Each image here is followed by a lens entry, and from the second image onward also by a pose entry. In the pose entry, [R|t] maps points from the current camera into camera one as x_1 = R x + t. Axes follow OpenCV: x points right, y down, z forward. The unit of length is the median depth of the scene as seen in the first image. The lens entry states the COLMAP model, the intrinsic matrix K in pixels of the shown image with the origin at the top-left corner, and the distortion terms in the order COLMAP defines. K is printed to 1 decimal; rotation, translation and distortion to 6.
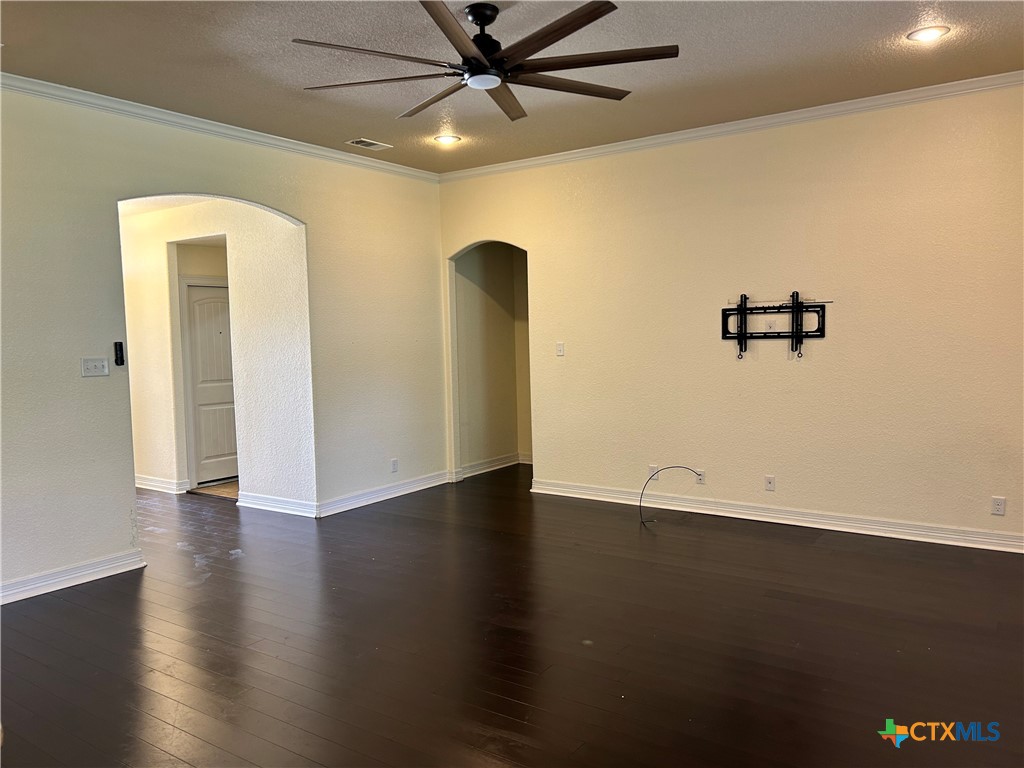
lens RADIAL K [[778.0, 0, 509.6], [0, 778.0, 391.0], [0, 0, 1]] dist [0.070213, -0.091294]
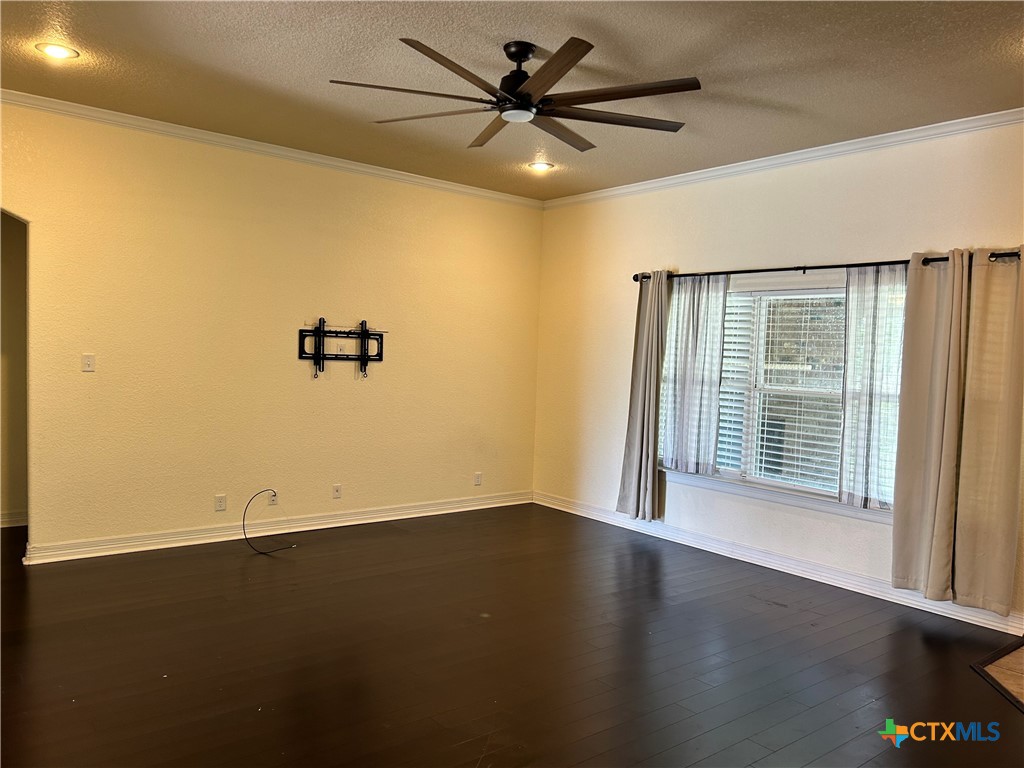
lens RADIAL K [[778.0, 0, 509.6], [0, 778.0, 391.0], [0, 0, 1]] dist [0.070213, -0.091294]
pose [[0.270955, -0.013802, 0.962493, -0.664851], [0.029352, 0.999551, 0.006071, -0.023072], [-0.962144, 0.026606, 0.271238, 0.472650]]
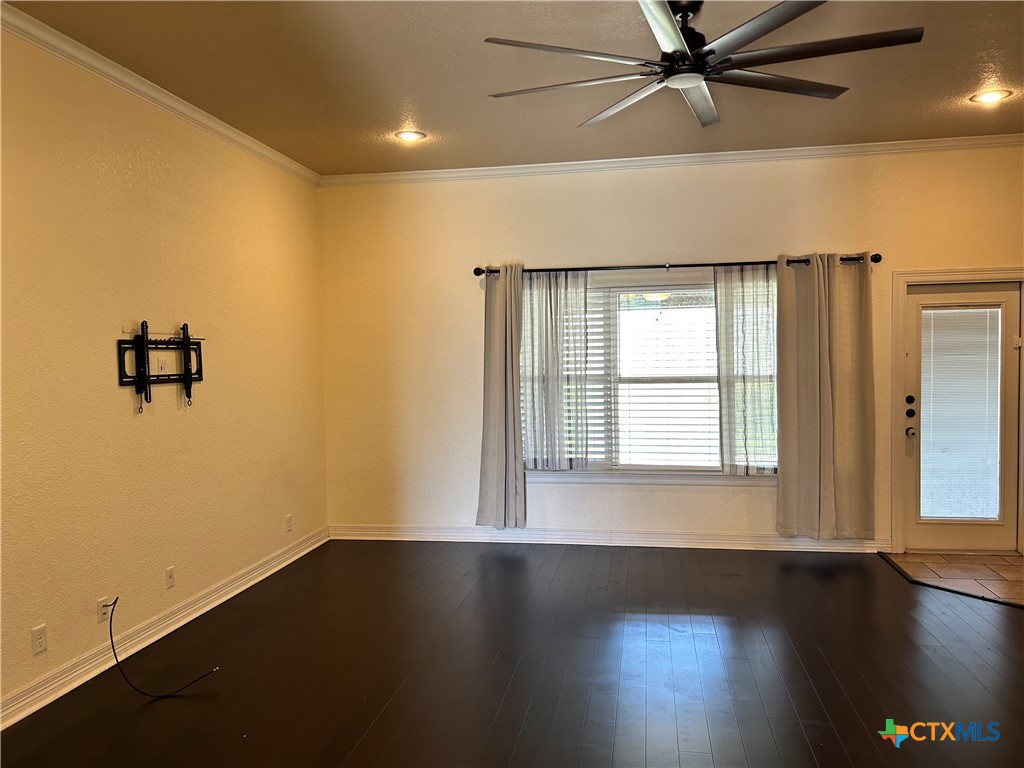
lens RADIAL K [[777.1, 0, 512.0], [0, 777.1, 384.0], [0, 0, 1]] dist [0.088890, -0.088800]
pose [[-0.434802, 0.002190, 0.900523, -0.490189], [0.098339, 0.994132, 0.045064, -0.067384], [-0.895140, 0.108151, -0.432466, 1.027395]]
